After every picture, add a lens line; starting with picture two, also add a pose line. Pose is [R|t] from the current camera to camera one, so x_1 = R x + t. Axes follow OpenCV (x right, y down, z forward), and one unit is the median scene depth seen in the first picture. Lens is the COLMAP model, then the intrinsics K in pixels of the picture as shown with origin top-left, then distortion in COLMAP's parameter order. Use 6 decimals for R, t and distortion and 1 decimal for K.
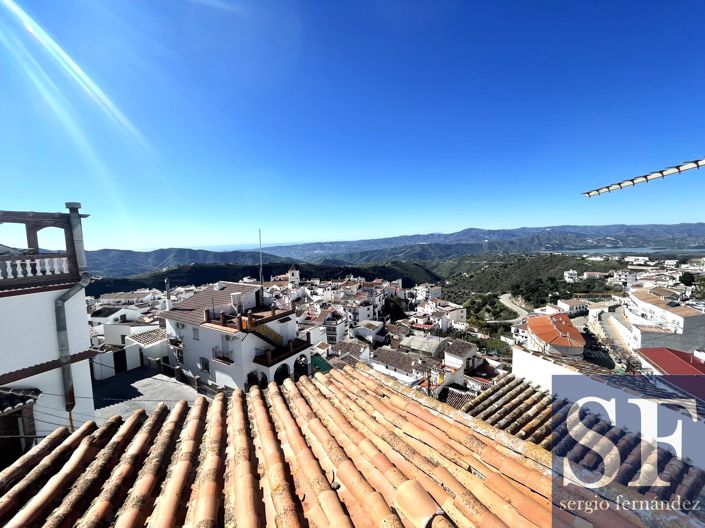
lens RADIAL K [[286.0, 0, 351.3], [0, 286.0, 261.3], [0, 0, 1]] dist [-0.002539, -0.000150]
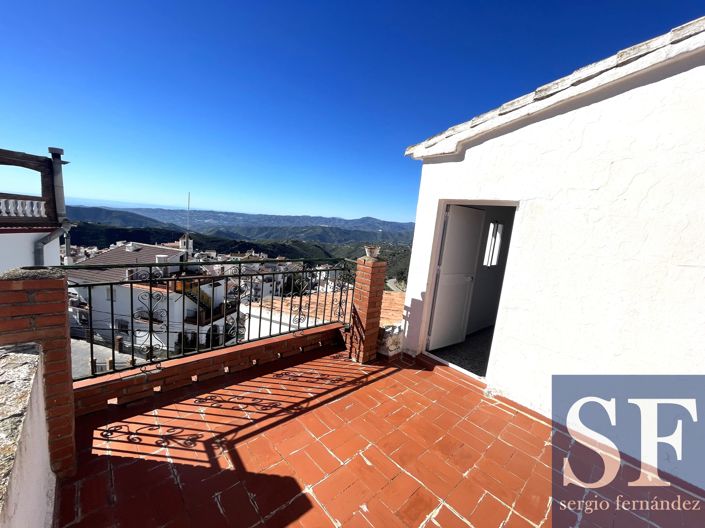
lens RADIAL K [[286.0, 0, 353.8], [0, 286.0, 261.7], [0, 0, 1]] dist [-0.002539, -0.000150]
pose [[0.933600, 0.076031, 0.350158, -0.132215], [-0.100646, 0.993530, 0.052616, 0.014793], [-0.343892, -0.084365, 0.935212, -0.145232]]
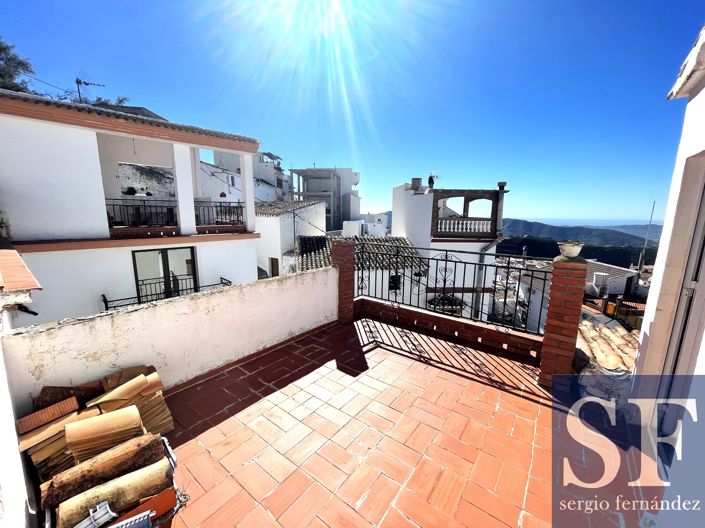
lens RADIAL K [[286.0, 0, 351.0], [0, 286.0, 260.7], [0, 0, 1]] dist [-0.002539, -0.000150]
pose [[0.490799, 0.188149, -0.850715, -0.032239], [-0.104364, 0.982070, 0.156990, 0.012663], [0.865000, 0.011733, 0.501635, -0.143626]]
